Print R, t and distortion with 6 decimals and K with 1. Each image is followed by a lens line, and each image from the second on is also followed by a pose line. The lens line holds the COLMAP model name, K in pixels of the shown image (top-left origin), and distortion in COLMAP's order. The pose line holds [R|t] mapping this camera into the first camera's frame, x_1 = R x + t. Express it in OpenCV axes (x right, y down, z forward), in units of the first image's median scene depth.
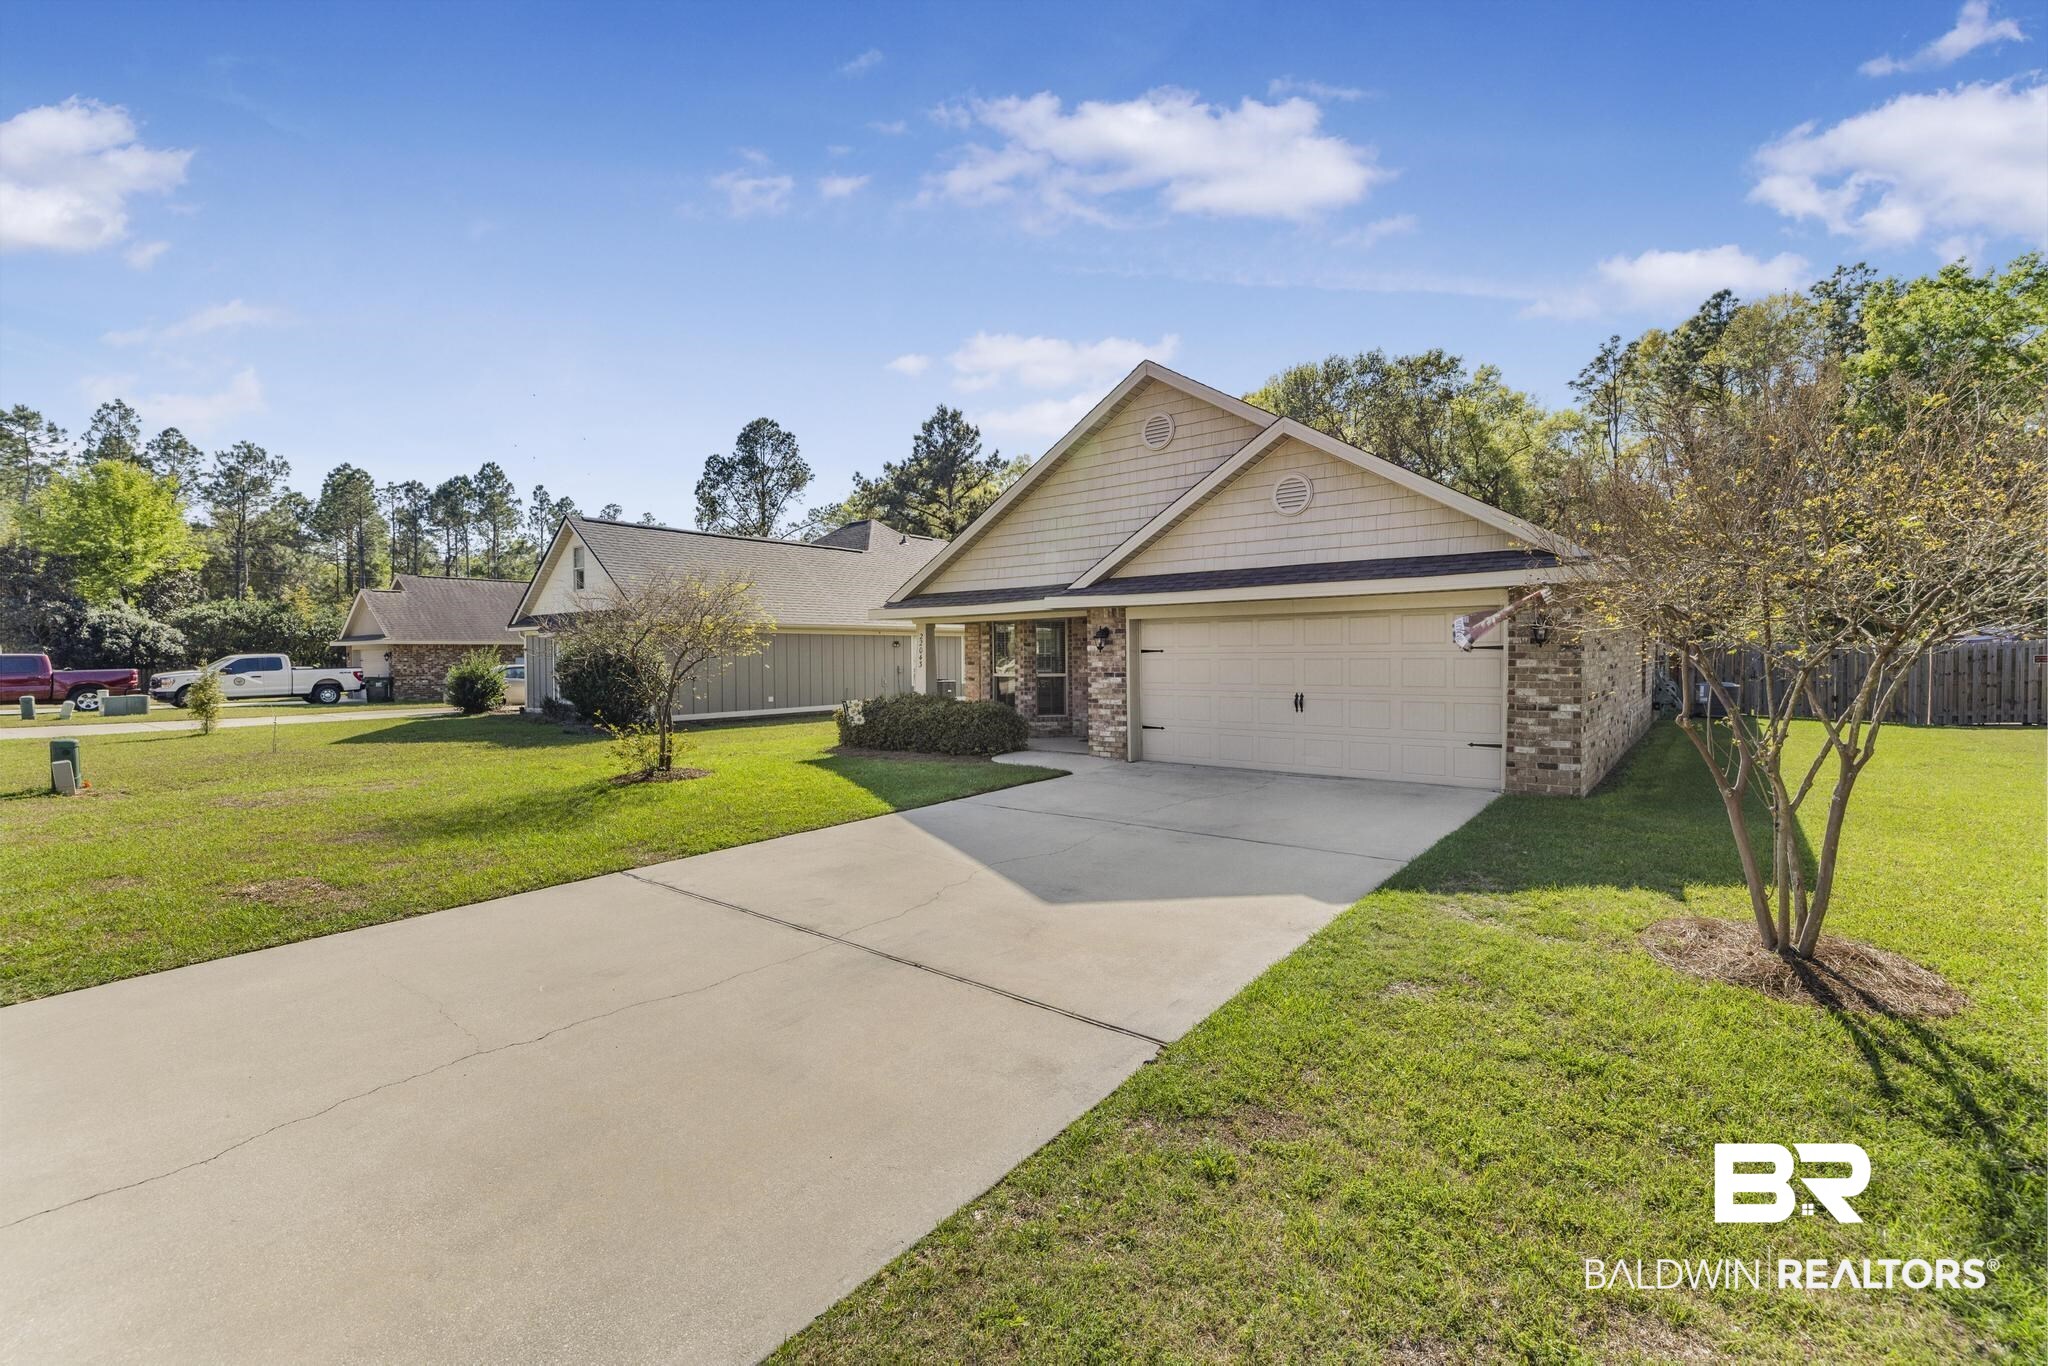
lens RADIAL K [[887.5, 0, 996.4], [0, 887.5, 674.0], [0, 0, 1]] dist [0.004635, -0.001807]
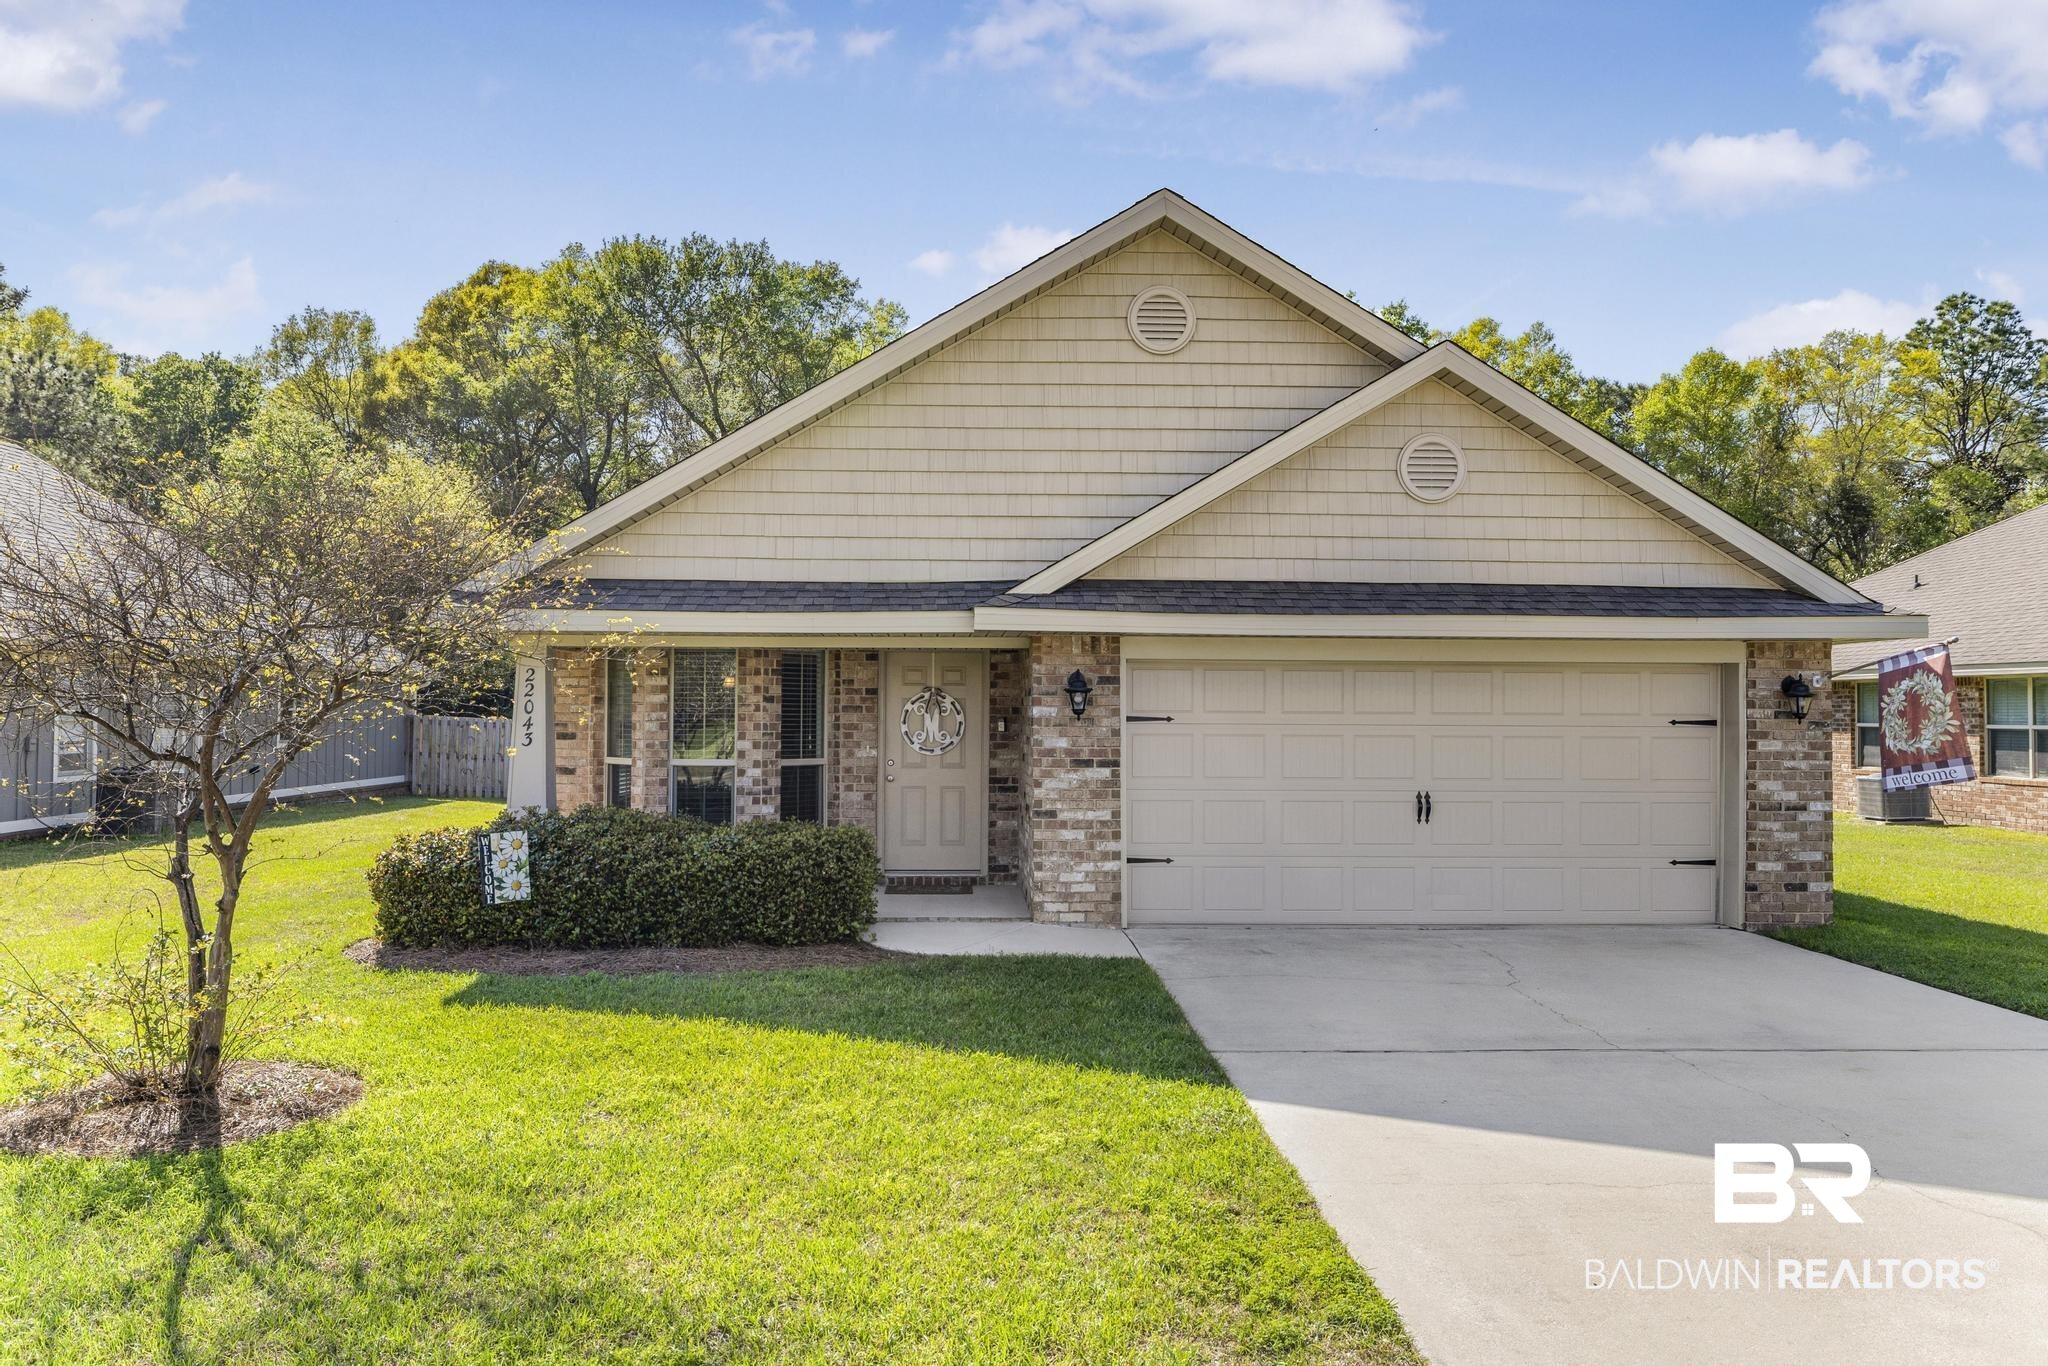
lens RADIAL K [[1455.6, 0, 995.5], [0, 1455.6, 685.0], [0, 0, 1]] dist [0.003936, -0.005032]
pose [[0.741097, 0.025596, 0.670910, -0.491945], [0.001466, 0.999209, -0.039740, -0.011317], [-0.671397, 0.030435, 0.740473, 0.404352]]
